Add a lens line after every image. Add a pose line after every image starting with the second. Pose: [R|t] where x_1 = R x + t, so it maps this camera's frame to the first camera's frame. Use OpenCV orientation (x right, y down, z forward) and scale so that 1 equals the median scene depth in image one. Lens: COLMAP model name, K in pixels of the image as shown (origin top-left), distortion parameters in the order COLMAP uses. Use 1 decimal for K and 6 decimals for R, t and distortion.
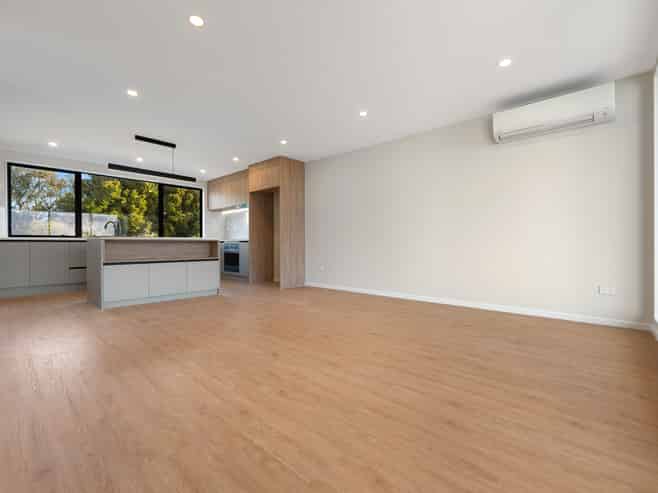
lens RADIAL K [[297.7, 0, 329.0], [0, 297.7, 246.5], [0, 0, 1]] dist [-0.001364, -0.000454]
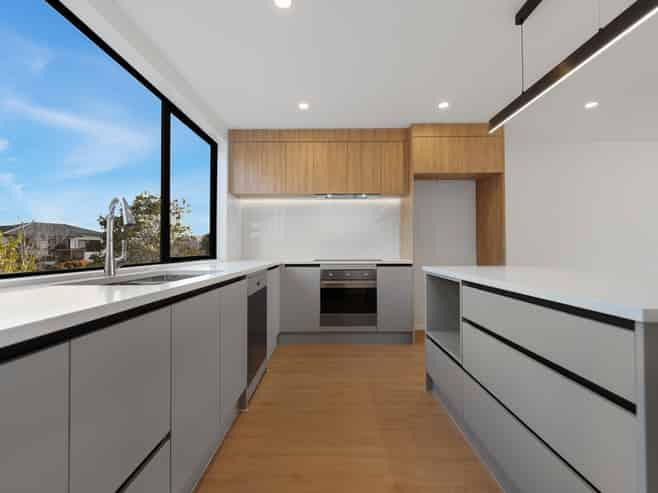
lens RADIAL K [[265.6, 0, 329.0], [0, 265.6, 246.5], [0, 0, 1]] dist [-0.000901, -0.000038]
pose [[0.753822, 0.004779, 0.657062, -0.554390], [0.001362, 0.999960, -0.008835, -0.037315], [-0.657078, 0.007555, 0.753785, 0.591757]]
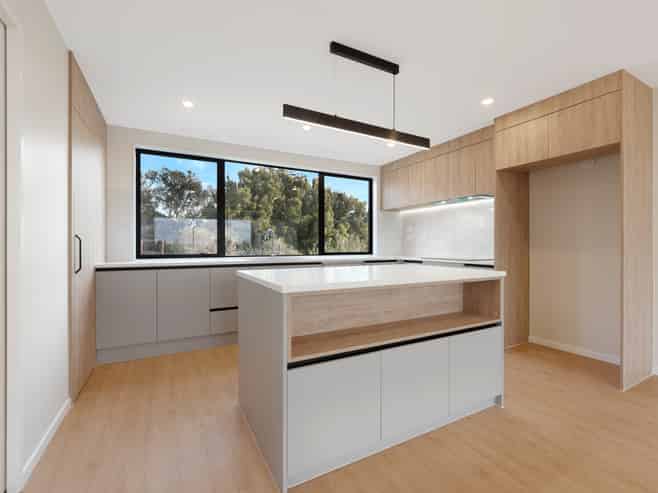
lens RADIAL K [[297.7, 0, 329.0], [0, 297.7, 246.5], [0, 0, 1]] dist [-0.001364, -0.000454]
pose [[0.942859, 0.002260, -0.333185, -0.296052], [-0.002687, 0.999996, -0.000820, -0.040304], [0.333182, 0.001668, 0.942861, 0.340295]]
